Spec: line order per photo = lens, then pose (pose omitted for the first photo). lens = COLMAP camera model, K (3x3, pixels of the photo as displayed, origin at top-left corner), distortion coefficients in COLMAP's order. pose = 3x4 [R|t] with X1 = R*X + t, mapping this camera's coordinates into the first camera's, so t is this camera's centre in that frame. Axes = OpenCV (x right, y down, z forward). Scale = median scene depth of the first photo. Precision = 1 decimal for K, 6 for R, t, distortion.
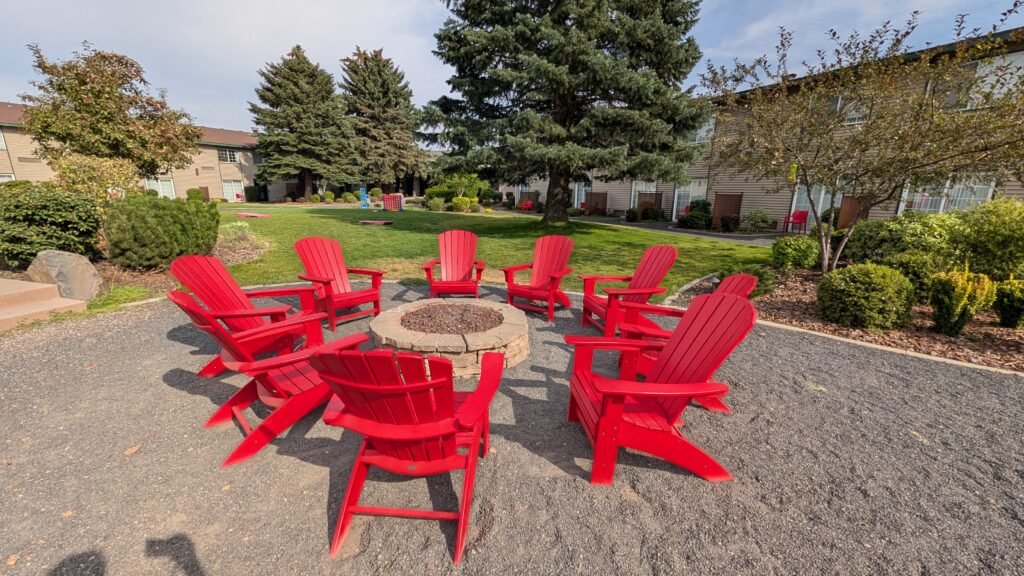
lens RADIAL K [[396.5, 0, 512.0], [0, 396.5, 288.0], [0, 0, 1]] dist [-0.001302, -0.000219]
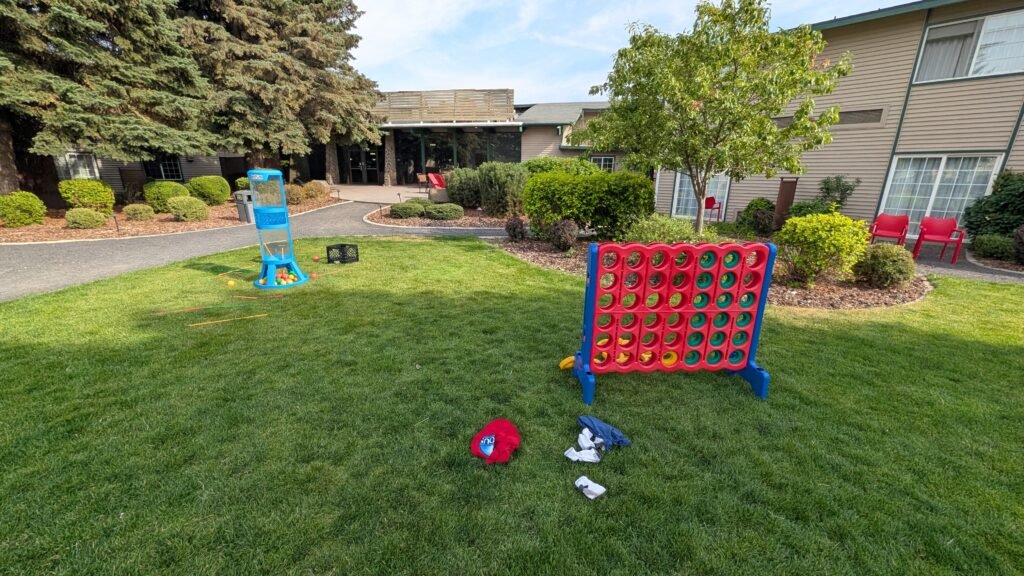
lens RADIAL K [[396.5, 0, 512.0], [0, 396.5, 288.0], [0, 0, 1]] dist [-0.001302, -0.000219]
pose [[0.954137, -0.081669, 0.288013, -0.234003], [0.067271, 0.995956, 0.059558, -0.146672], [-0.291713, -0.037452, 0.955772, 0.574202]]
